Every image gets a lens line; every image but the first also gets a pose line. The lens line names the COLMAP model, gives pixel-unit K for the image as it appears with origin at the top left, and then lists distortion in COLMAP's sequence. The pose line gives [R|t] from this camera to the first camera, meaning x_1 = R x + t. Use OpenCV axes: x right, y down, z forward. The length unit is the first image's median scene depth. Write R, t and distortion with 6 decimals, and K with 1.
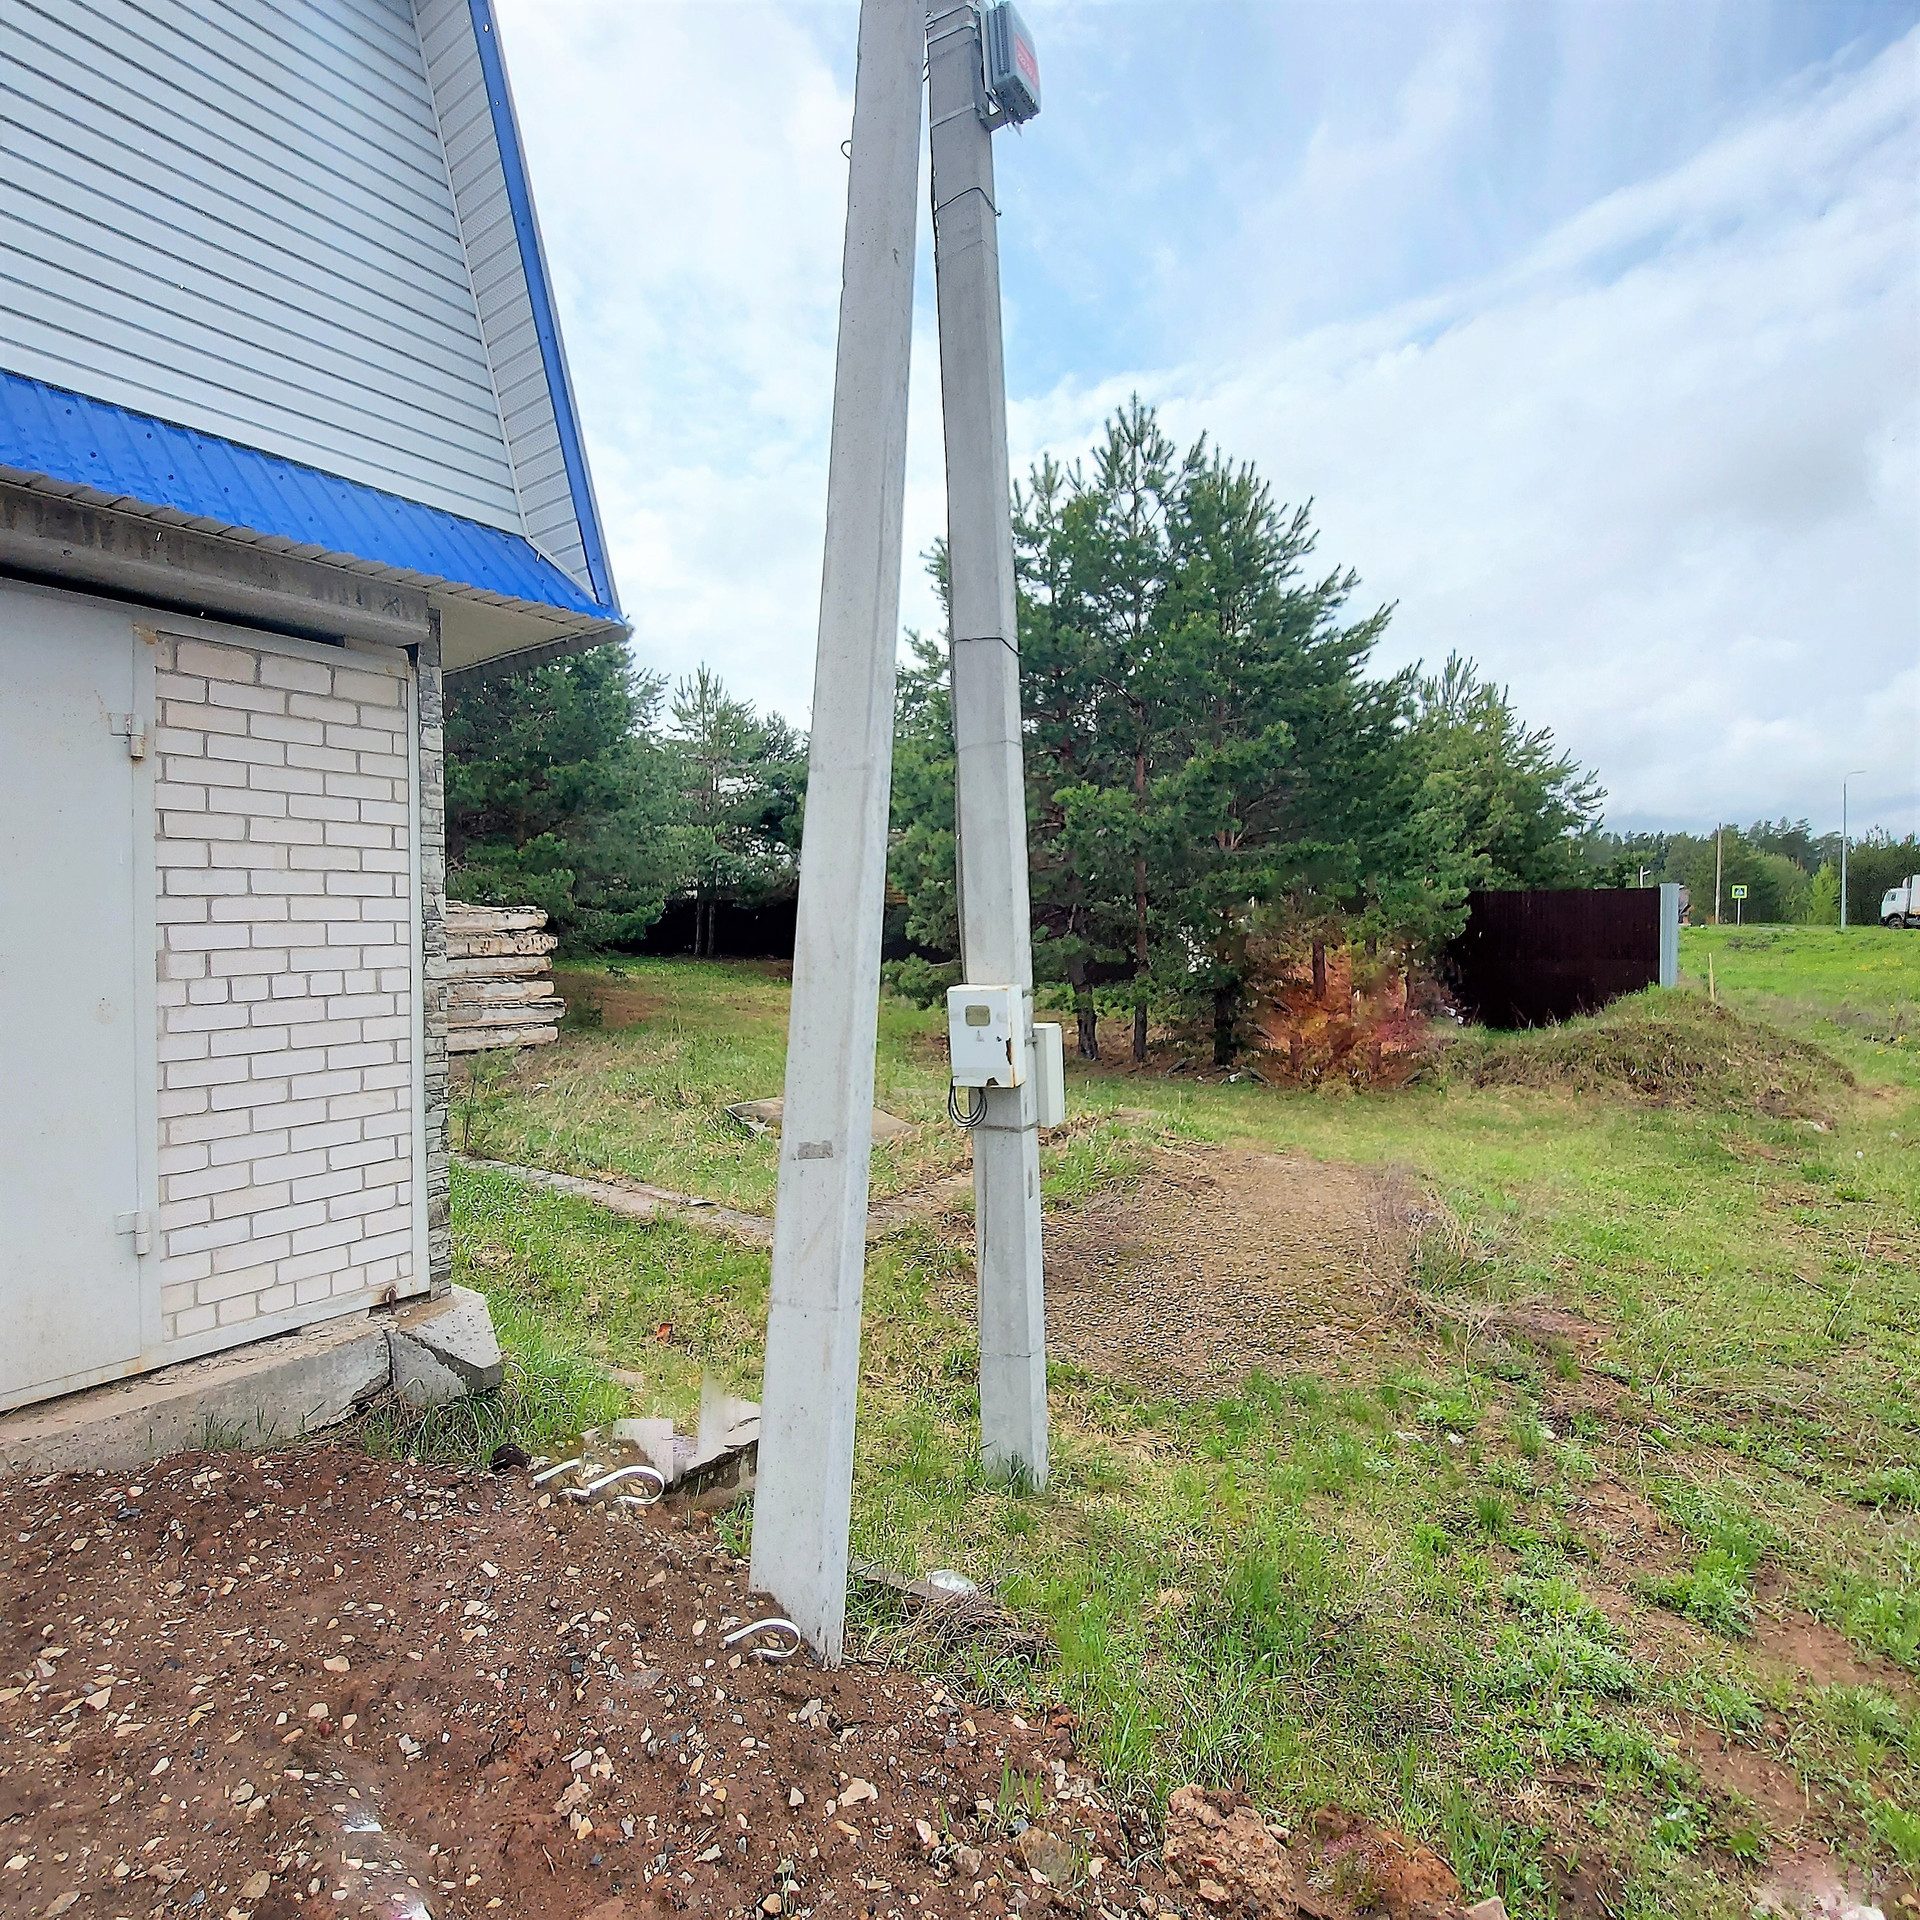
lens RADIAL K [[1021.1, 0, 959.2], [0, 1021.1, 929.8], [0, 0, 1]] dist [-0.016837, -0.002846]
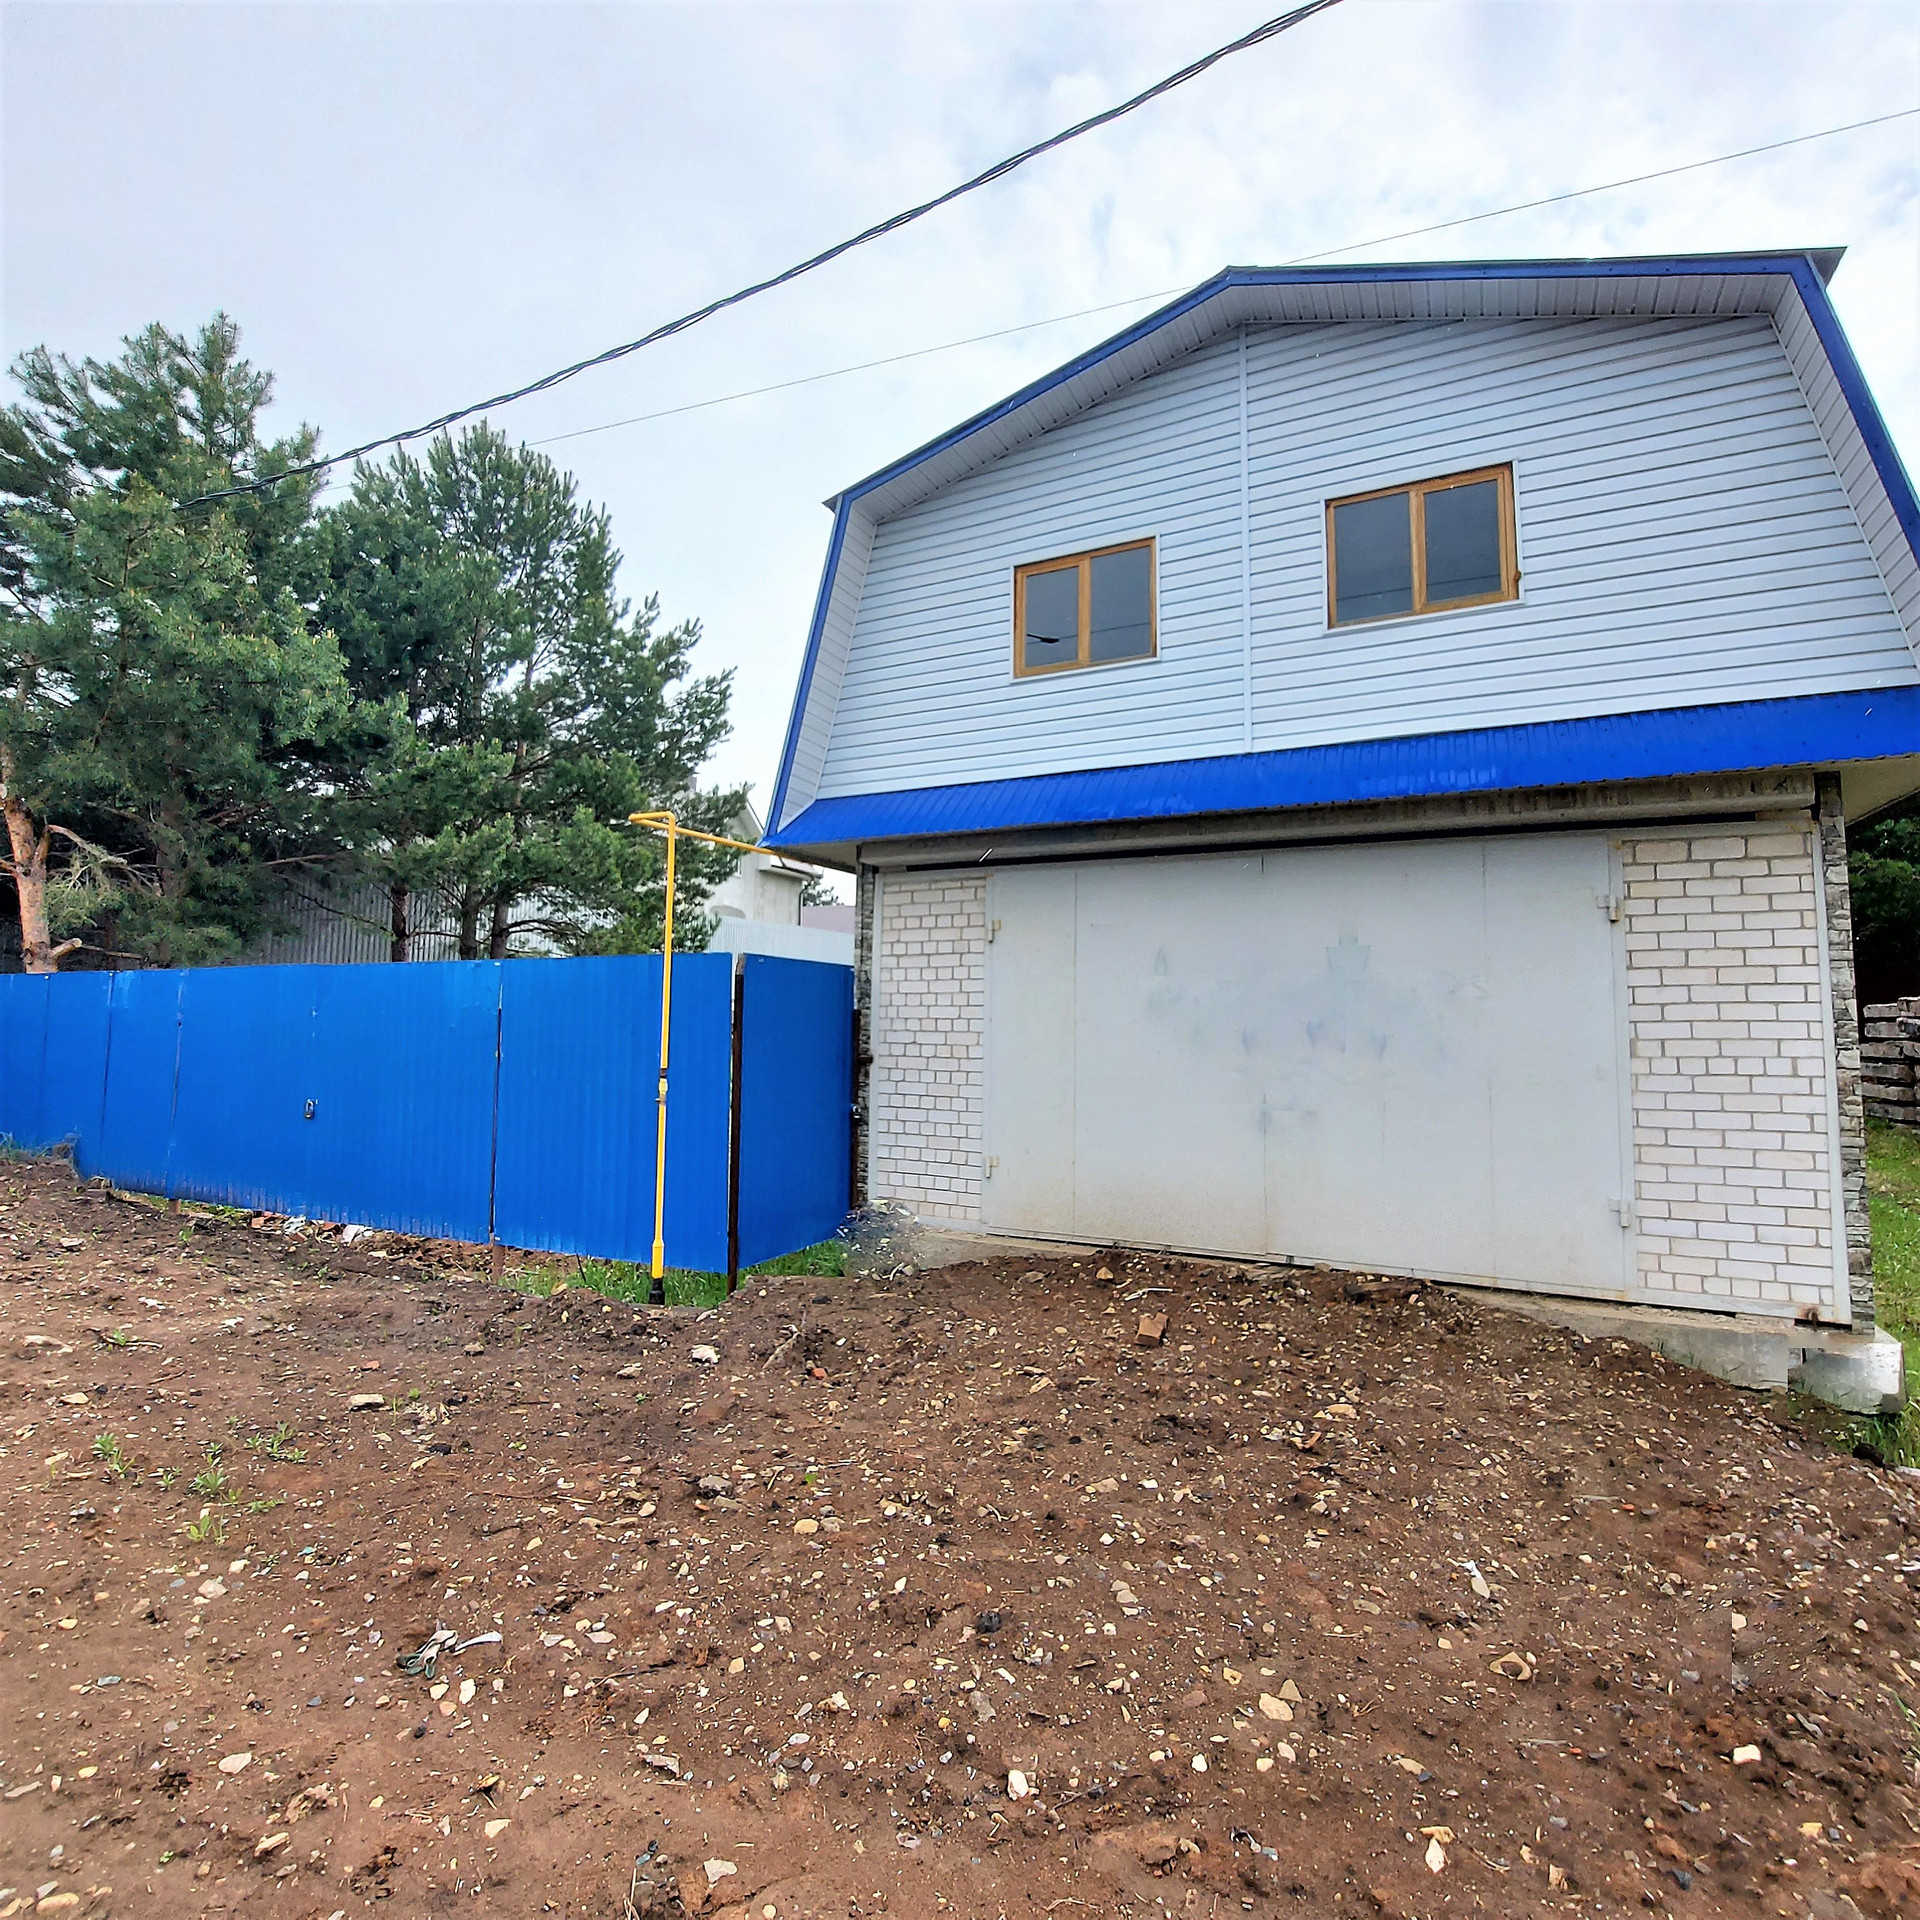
lens RADIAL K [[1021.1, 0, 959.2], [0, 1021.1, 929.8], [0, 0, 1]] dist [-0.016837, -0.002846]
pose [[0.164958, -0.068840, -0.983895, 0.542707], [-0.009068, 0.997413, -0.071306, -0.023587], [0.986259, 0.020684, 0.163907, -0.278803]]
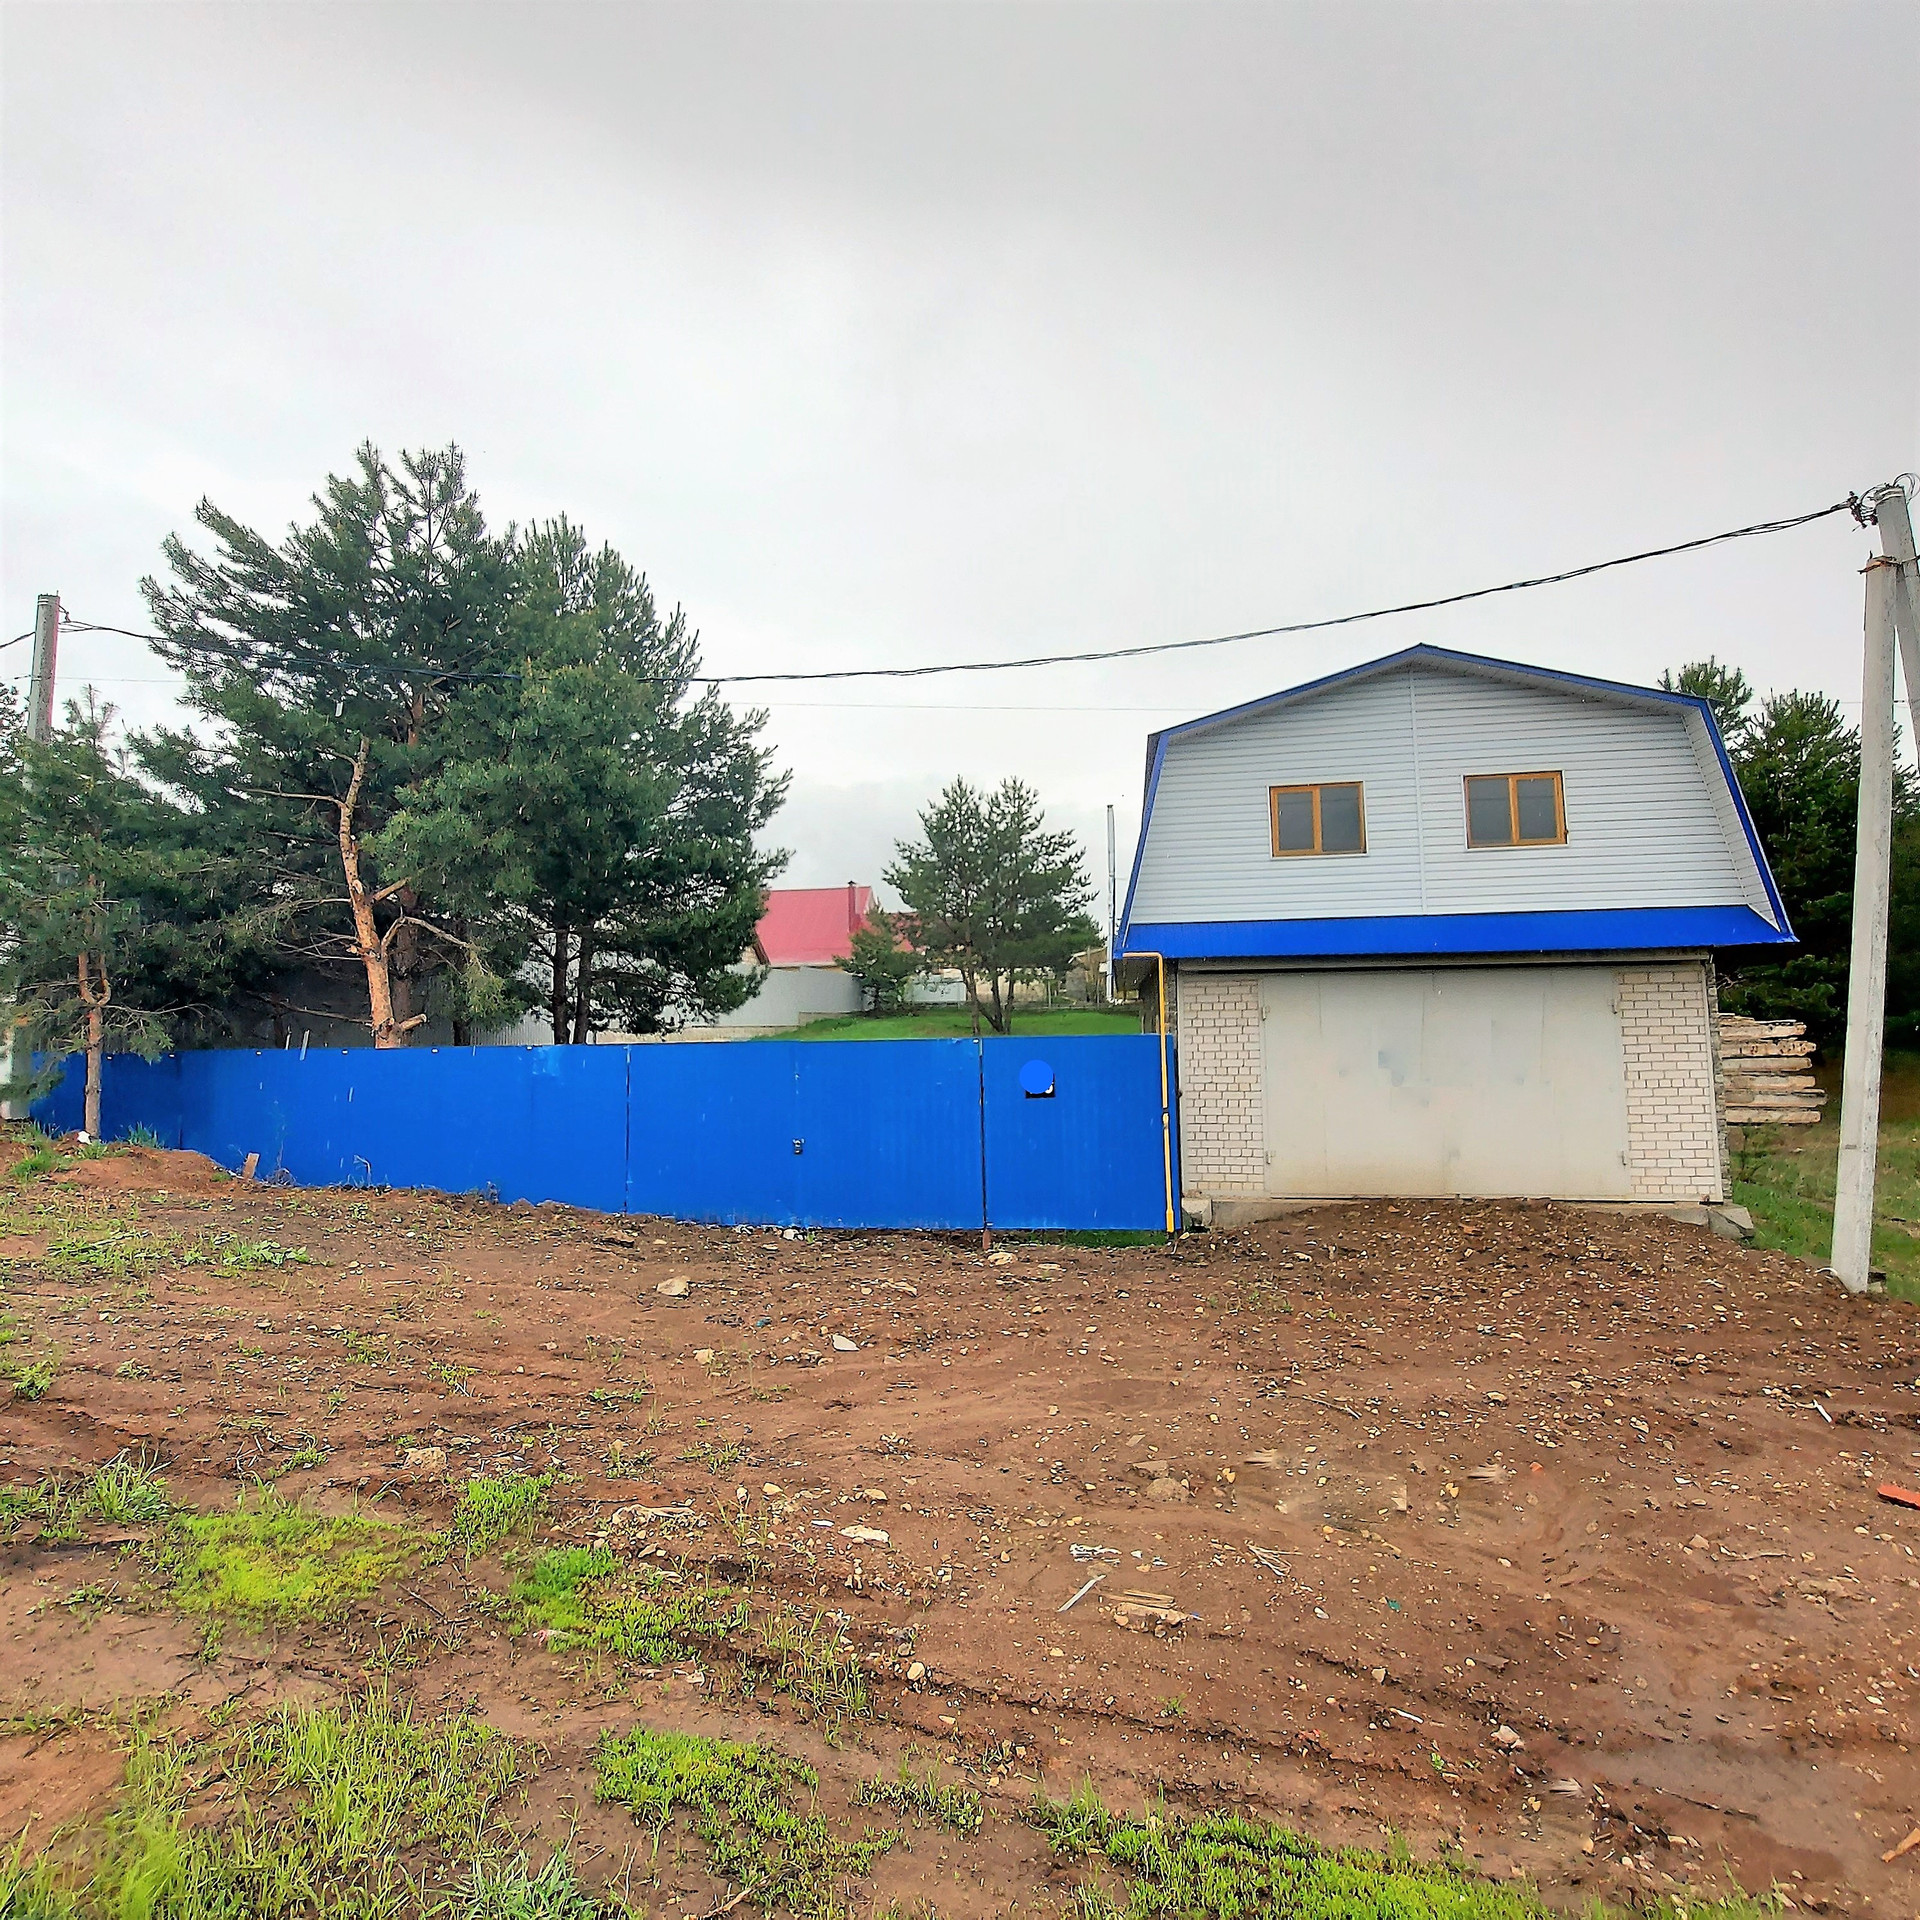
lens RADIAL K [[1021.1, 0, 959.2], [0, 1021.1, 929.8], [0, 0, 1]] dist [-0.016837, -0.002846]
pose [[0.441299, -0.073070, -0.894380, 1.041594], [0.008690, 0.996980, -0.077165, -0.171292], [0.897318, 0.026280, 0.440601, -2.041721]]
